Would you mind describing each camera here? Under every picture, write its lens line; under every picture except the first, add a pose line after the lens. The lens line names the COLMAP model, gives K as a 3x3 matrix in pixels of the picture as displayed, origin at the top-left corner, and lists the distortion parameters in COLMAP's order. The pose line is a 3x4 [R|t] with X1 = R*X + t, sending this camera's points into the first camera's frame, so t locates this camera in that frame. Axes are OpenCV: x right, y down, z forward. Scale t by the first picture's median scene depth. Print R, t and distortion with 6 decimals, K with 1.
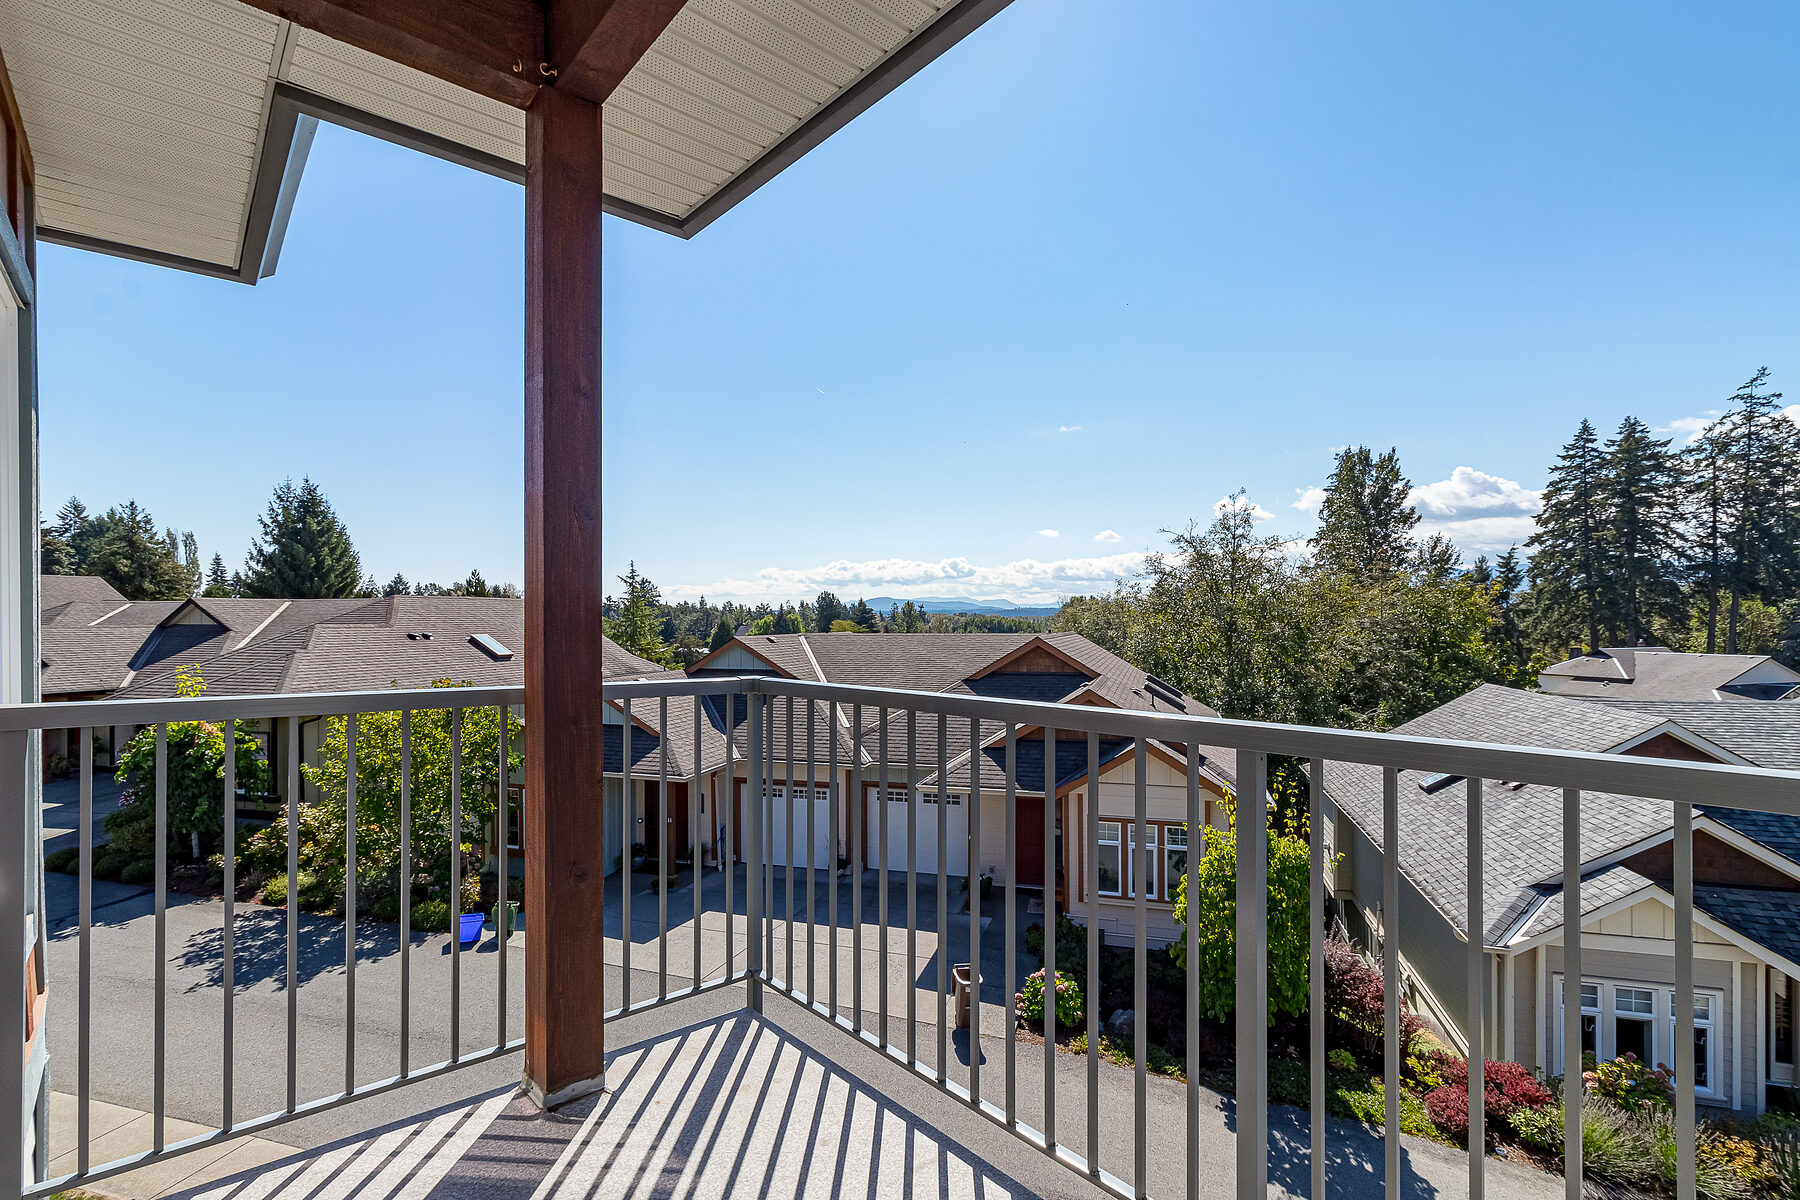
lens RADIAL K [[842.1, 0, 910.7], [0, 842.1, 619.1], [0, 0, 1]] dist [-0.000264, 0.000204]
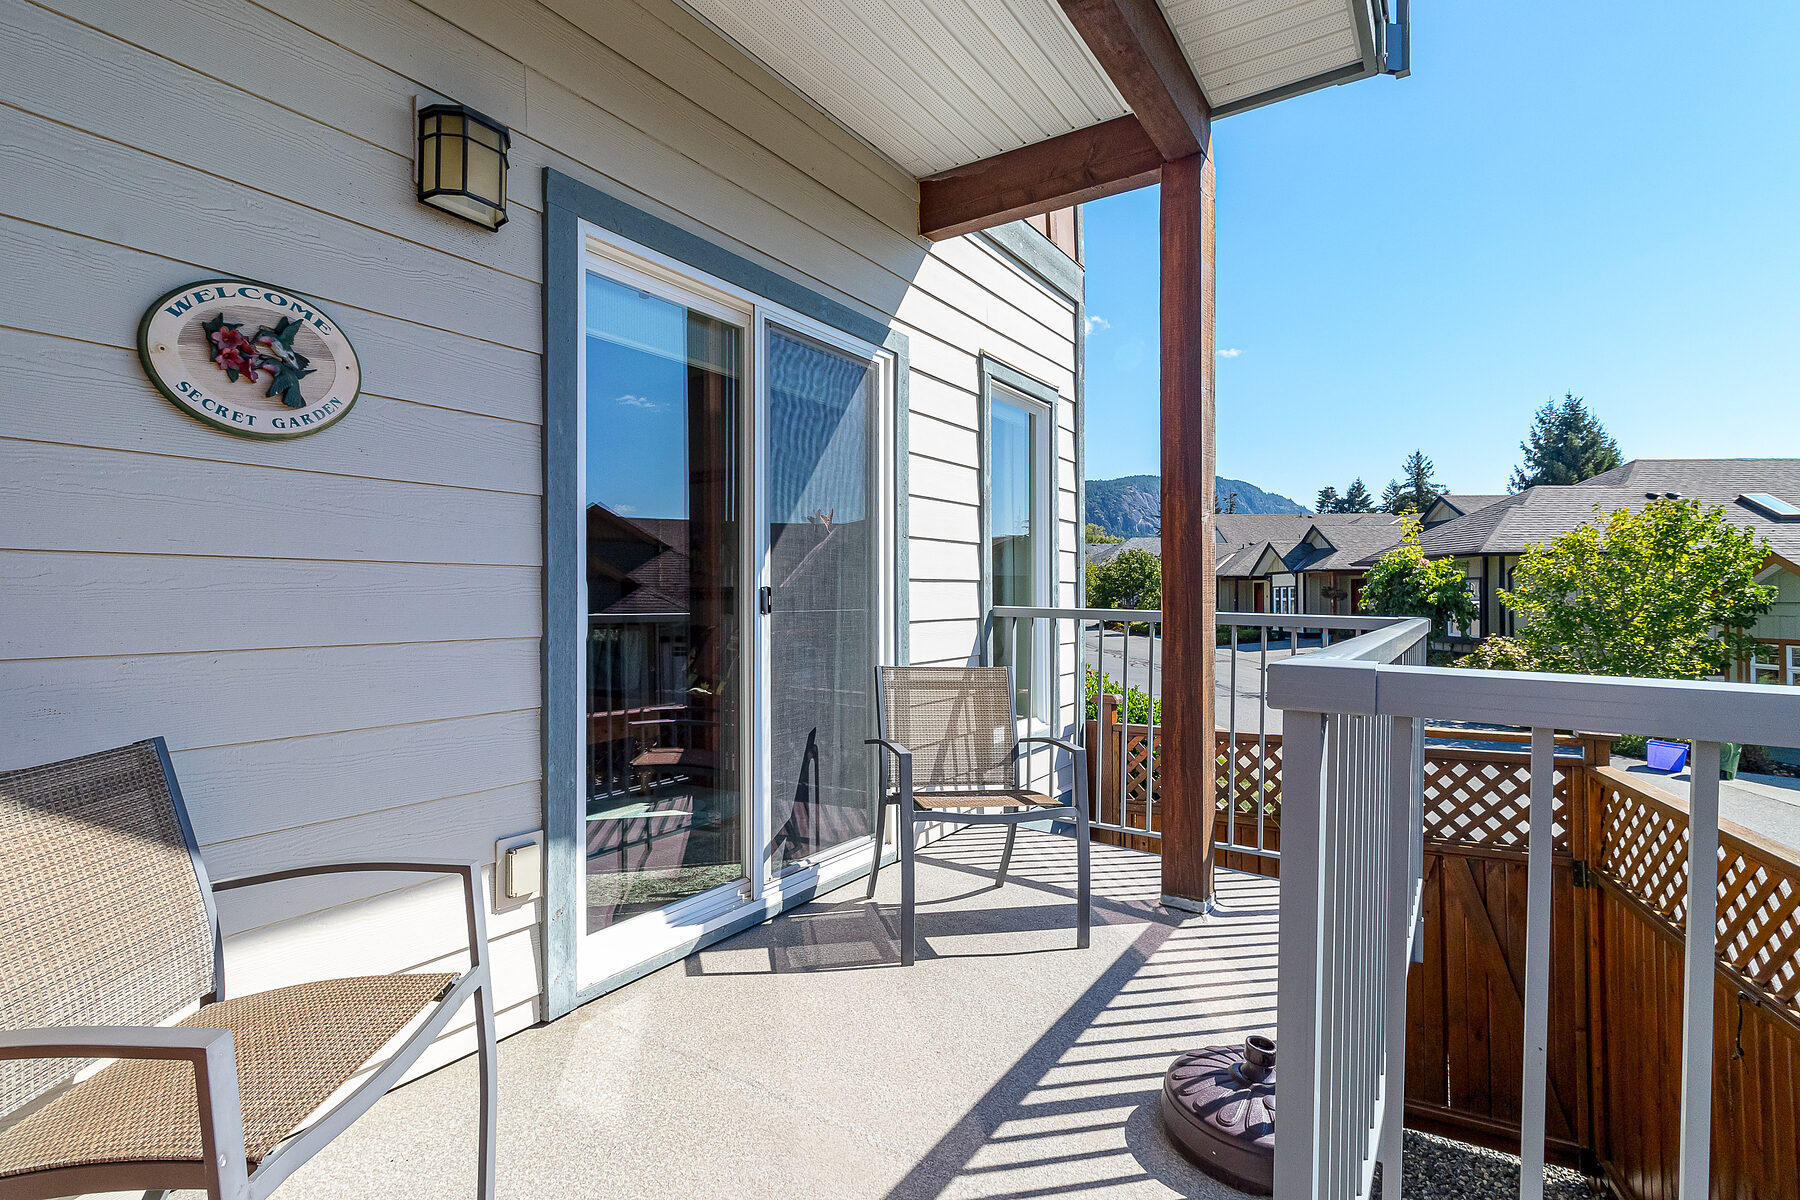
lens RADIAL K [[842.1, 0, 880.7], [0, 842.1, 581.2], [0, 0, 1]] dist [-0.000264, 0.000204]
pose [[0.237501, -0.002427, -0.971384, 0.063646], [-0.004775, 0.999982, -0.003666, 0.109222], [0.971376, 0.005509, 0.237485, 0.013288]]
